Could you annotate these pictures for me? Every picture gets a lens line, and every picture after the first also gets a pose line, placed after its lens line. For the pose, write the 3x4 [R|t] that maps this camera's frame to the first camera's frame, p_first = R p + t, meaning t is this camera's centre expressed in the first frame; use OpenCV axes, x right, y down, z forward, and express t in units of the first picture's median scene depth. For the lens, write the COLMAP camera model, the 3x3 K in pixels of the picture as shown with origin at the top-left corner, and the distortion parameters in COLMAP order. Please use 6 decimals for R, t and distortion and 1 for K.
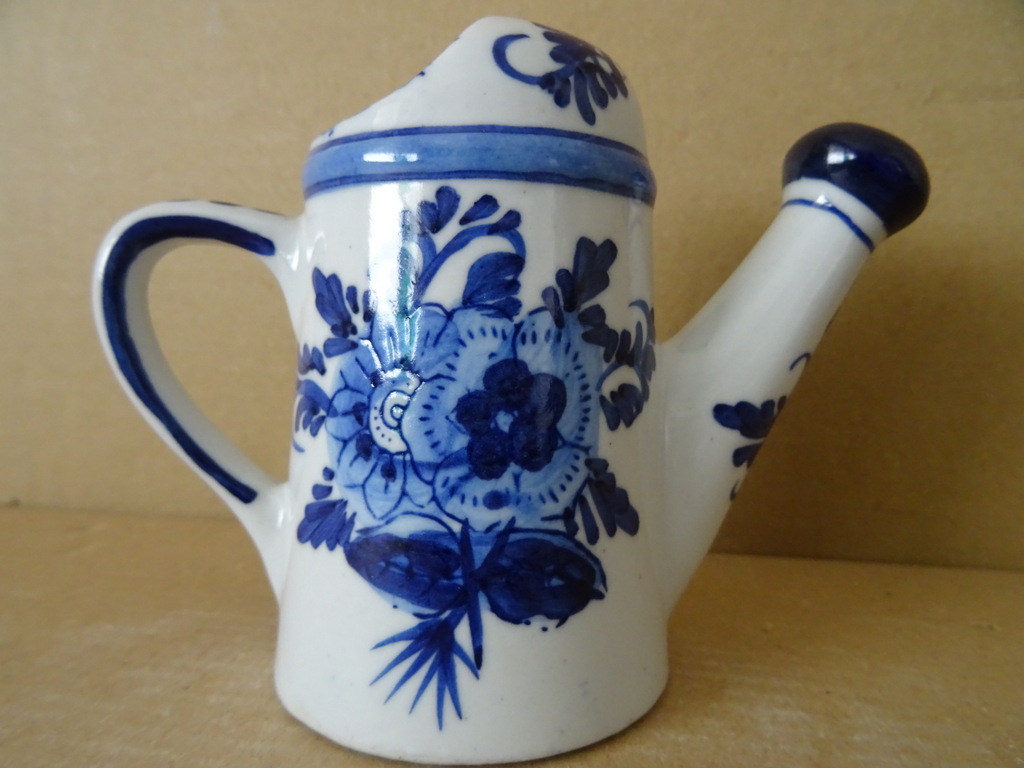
lens RADIAL K [[732.0, 0, 512.0], [0, 732.0, 384.0], [0, 0, 1]] dist [-0.008860, -0.004080]
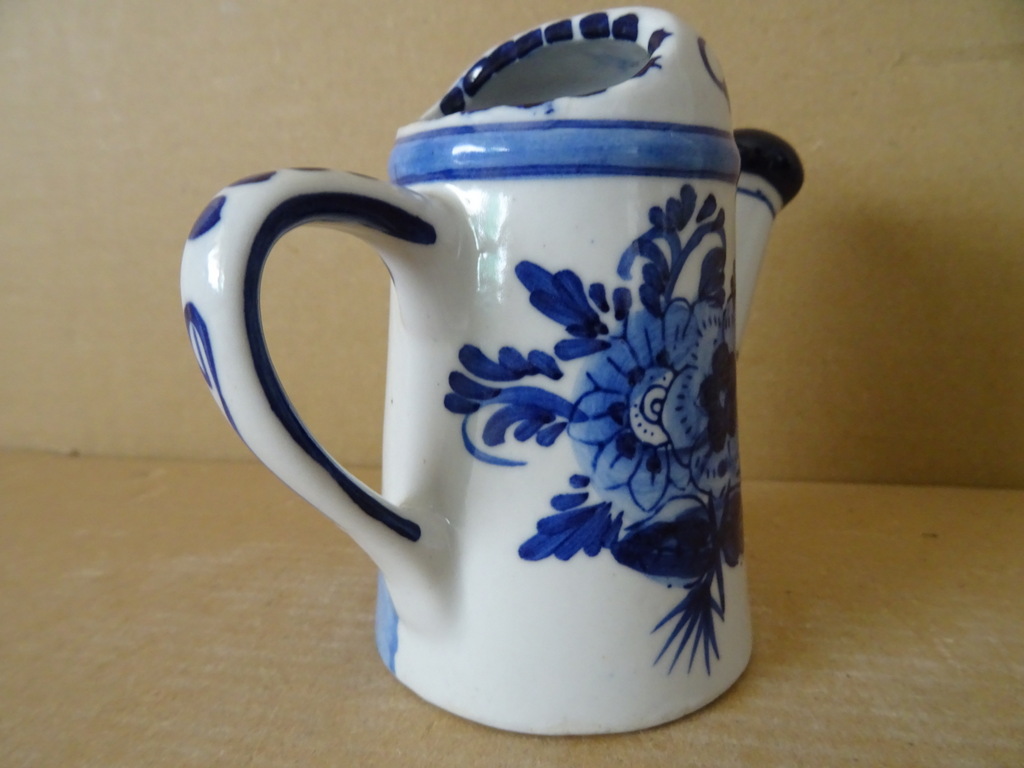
lens RADIAL K [[732.0, 0, 512.0], [0, 732.0, 384.0], [0, 0, 1]] dist [-0.008860, -0.004080]
pose [[0.746590, -0.145000, 0.649290, -0.974085], [0.075002, 0.988082, 0.134418, -0.146242], [-0.661043, -0.051657, 0.748568, 0.367049]]
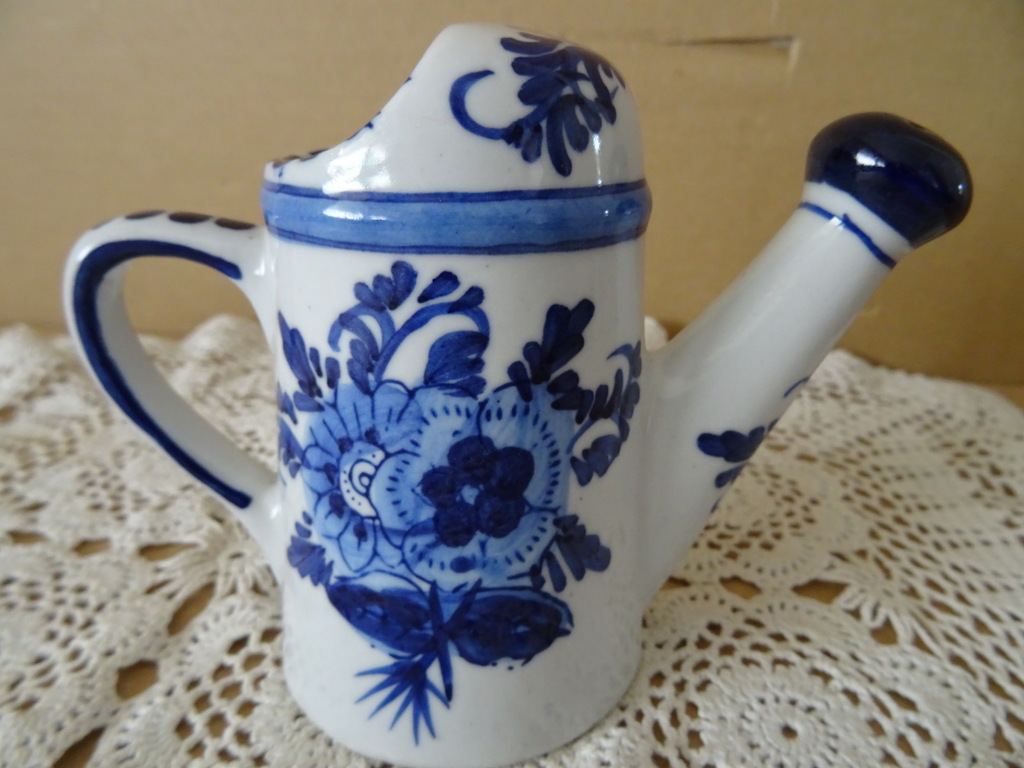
lens RADIAL K [[732.0, 0, 512.0], [0, 732.0, 384.0], [0, 0, 1]] dist [-0.008860, -0.004080]
pose [[0.997656, 0.020688, -0.065227, 0.108835], [-0.000937, 0.957246, 0.289275, -0.381255], [0.068423, -0.288536, 0.955021, 0.087787]]
